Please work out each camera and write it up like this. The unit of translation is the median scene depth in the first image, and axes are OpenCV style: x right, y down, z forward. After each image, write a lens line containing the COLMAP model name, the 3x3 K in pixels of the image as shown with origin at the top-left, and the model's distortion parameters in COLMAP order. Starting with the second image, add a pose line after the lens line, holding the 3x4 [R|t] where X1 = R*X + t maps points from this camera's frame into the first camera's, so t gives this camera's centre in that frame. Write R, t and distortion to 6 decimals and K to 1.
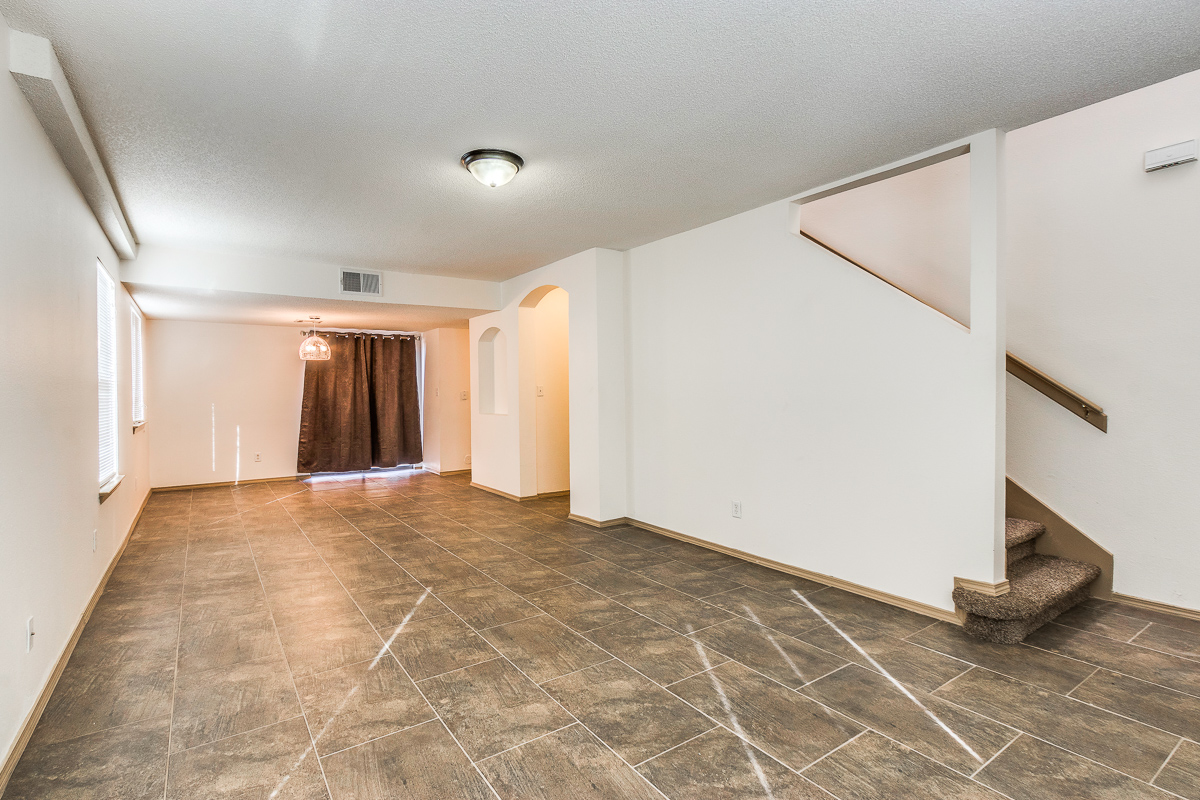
lens RADIAL K [[580.3, 0, 603.1], [0, 580.3, 398.9], [0, 0, 1]] dist [-0.013663, -0.001447]
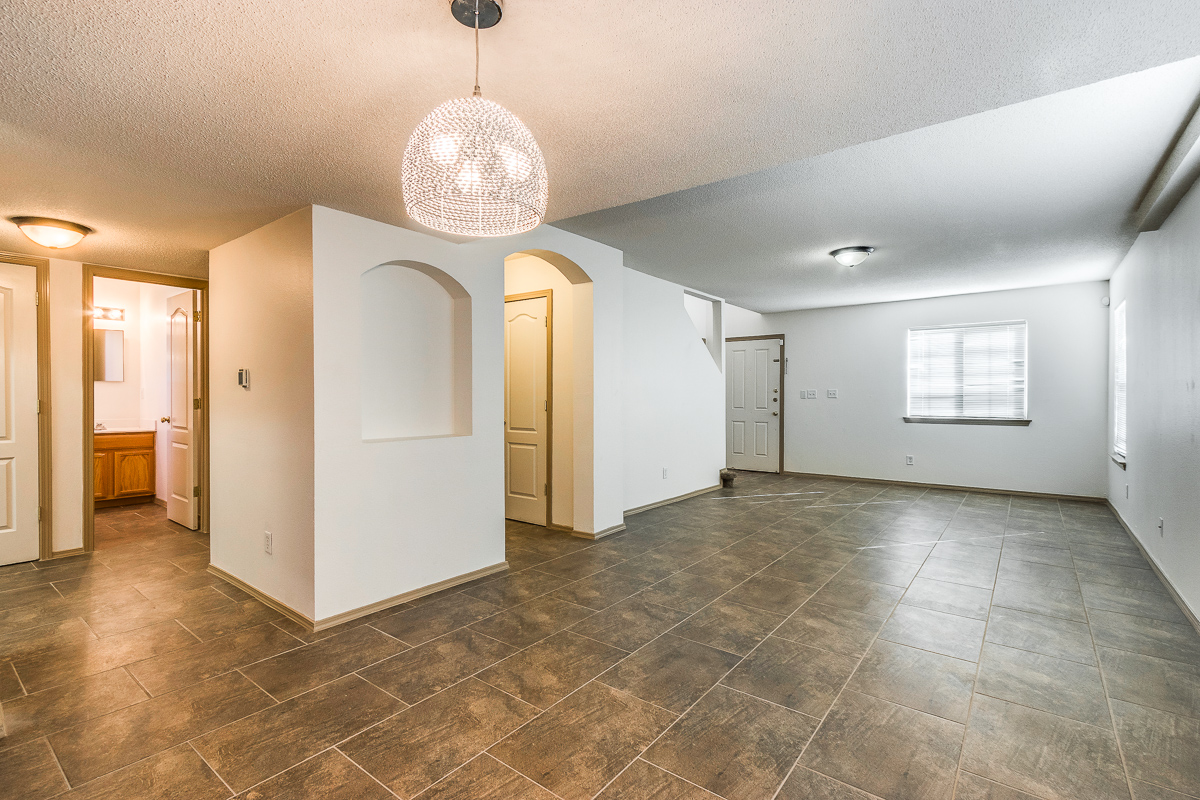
lens RADIAL K [[580.3, 0, 604.3], [0, 580.3, 394.9], [0, 0, 1]] dist [-0.013663, -0.001447]
pose [[-0.318777, 0.009835, 0.947779, -1.120265], [0.014069, 0.999885, -0.005643, 0.008293], [-0.947725, 0.011535, -0.318878, 1.662266]]
